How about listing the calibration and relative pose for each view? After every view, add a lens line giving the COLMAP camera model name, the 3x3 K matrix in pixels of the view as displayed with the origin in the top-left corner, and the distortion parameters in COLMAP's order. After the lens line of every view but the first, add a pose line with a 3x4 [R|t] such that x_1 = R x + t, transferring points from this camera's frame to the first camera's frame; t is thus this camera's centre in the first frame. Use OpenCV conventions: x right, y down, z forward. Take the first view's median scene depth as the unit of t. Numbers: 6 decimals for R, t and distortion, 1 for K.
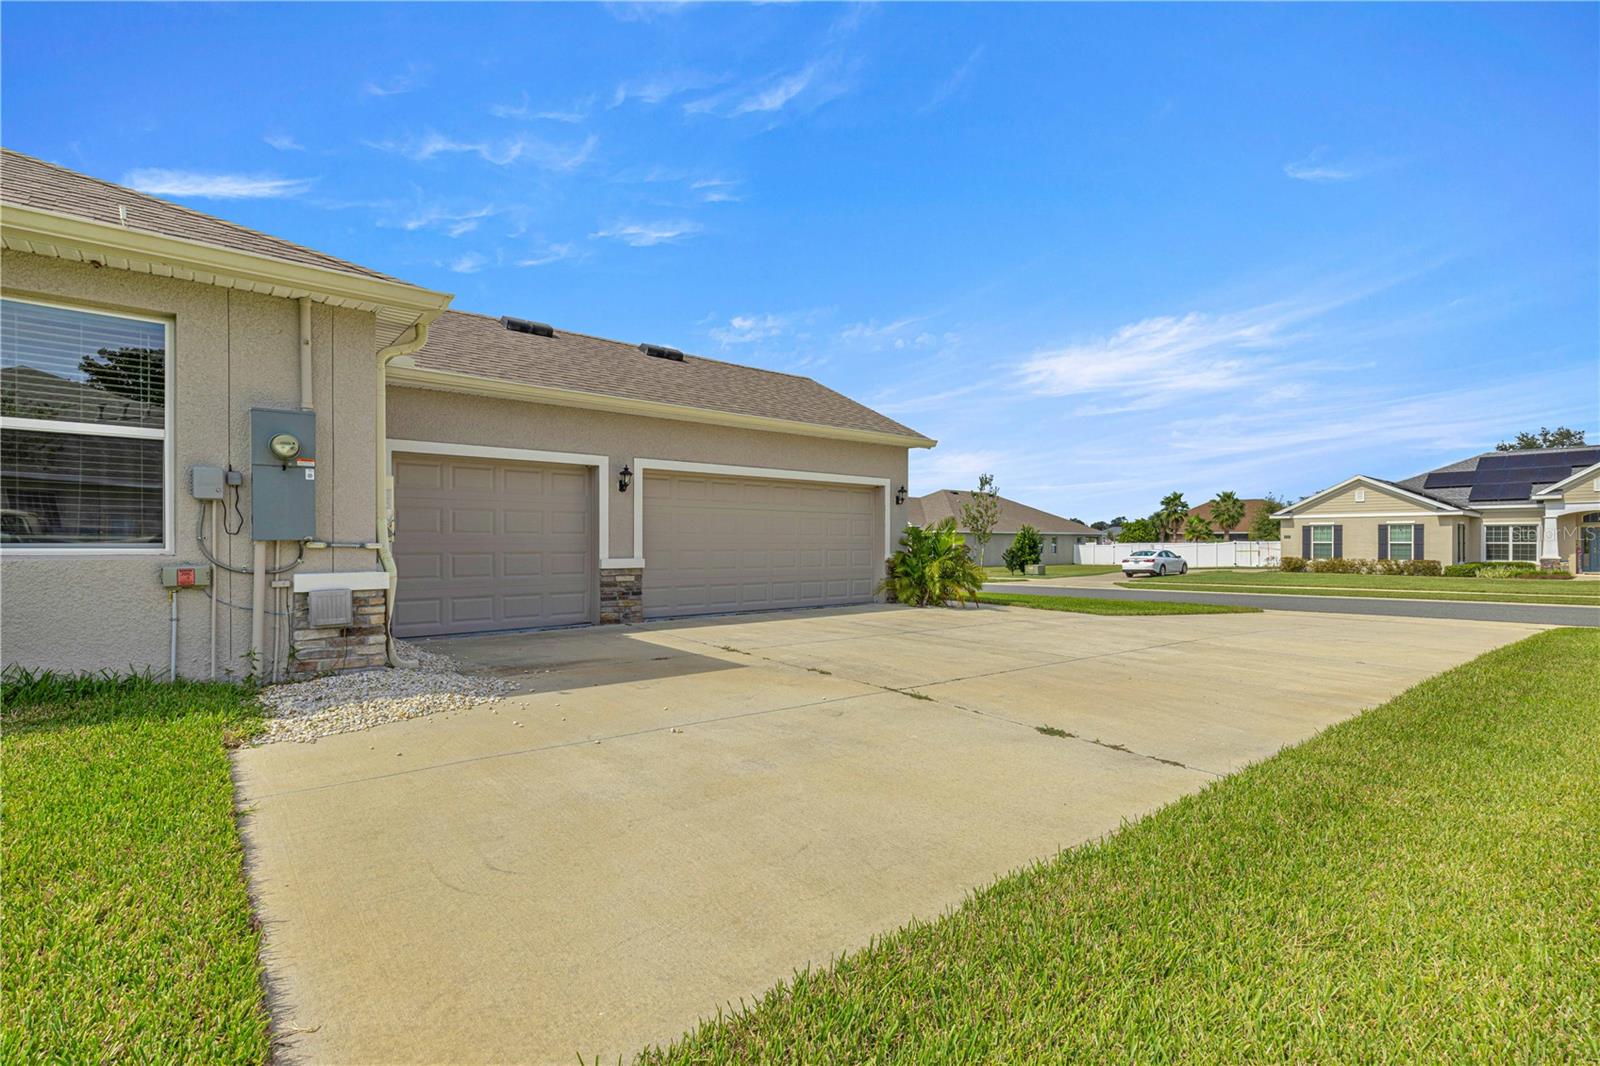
lens RADIAL K [[720.3, 0, 798.8], [0, 720.3, 527.3], [0, 0, 1]] dist [0.003141, -0.000068]
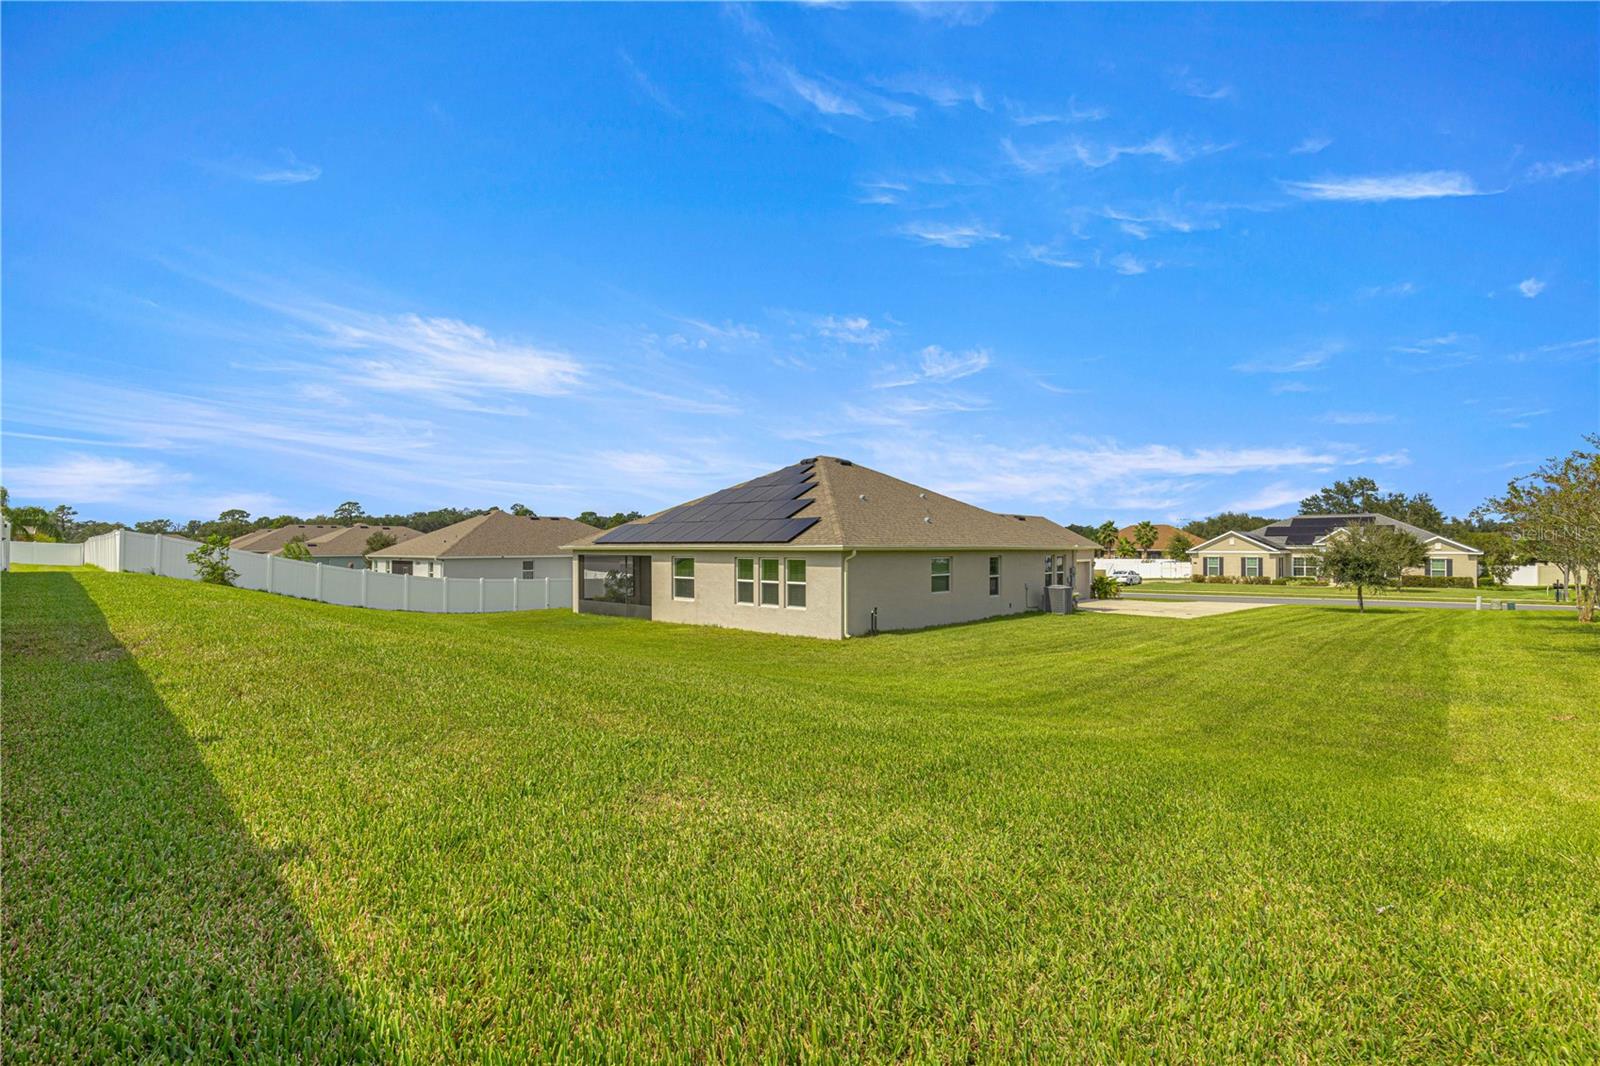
lens RADIAL K [[721.9, 0, 800.4], [0, 721.9, 520.8], [0, 0, 1]] dist [0.001240, 0.000117]
pose [[0.993023, 0.002914, 0.117881, -0.554208], [-0.001159, 0.999887, -0.014956, -0.068838], [-0.117911, 0.014715, 0.992915, -0.728030]]
